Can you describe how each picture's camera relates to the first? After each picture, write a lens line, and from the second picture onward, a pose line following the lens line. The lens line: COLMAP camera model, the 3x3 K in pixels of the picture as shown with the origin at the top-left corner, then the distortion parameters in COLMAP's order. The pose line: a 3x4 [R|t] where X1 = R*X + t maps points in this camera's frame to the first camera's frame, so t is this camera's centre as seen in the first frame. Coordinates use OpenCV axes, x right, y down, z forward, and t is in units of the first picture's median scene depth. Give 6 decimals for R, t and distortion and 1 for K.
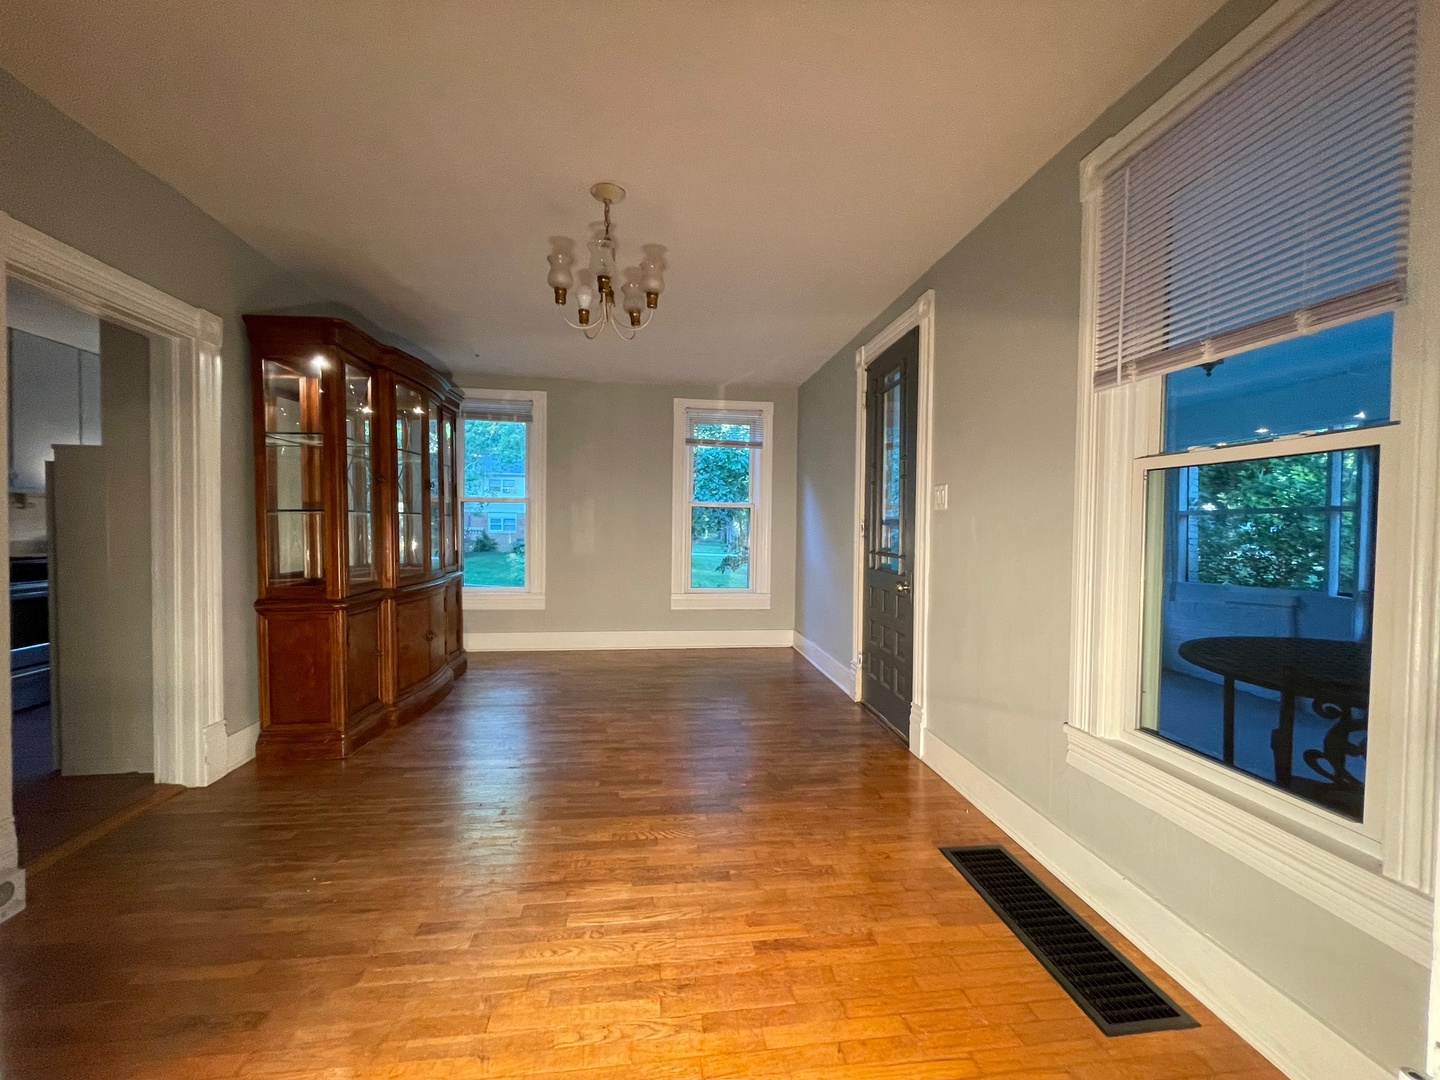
lens RADIAL K [[582.6, 0, 720.0], [0, 582.6, 540.0], [0, 0, 1]] dist [-0.001747, -0.002670]
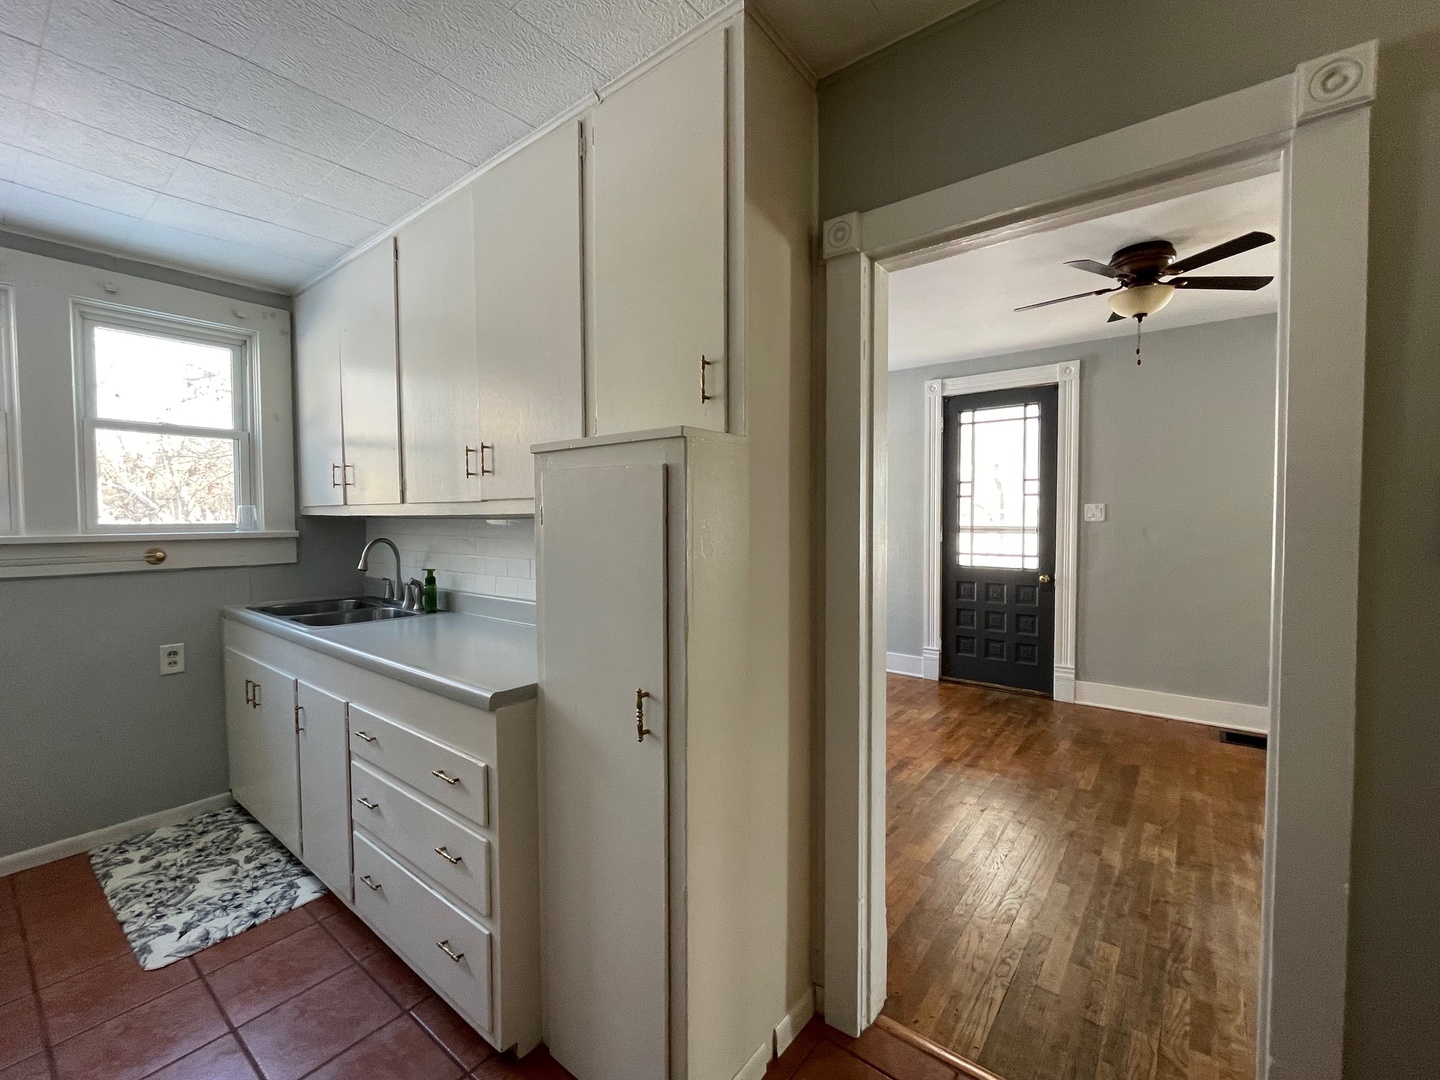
lens RADIAL K [[618.4, 0, 720.0], [0, 618.4, 540.0], [0, 0, 1]] dist [-0.003660, -0.000992]
pose [[0.700733, -0.043482, 0.712097, -1.406157], [0.030435, 0.999054, 0.031055, -0.083048], [-0.712774, -0.000088, 0.701394, 0.653178]]
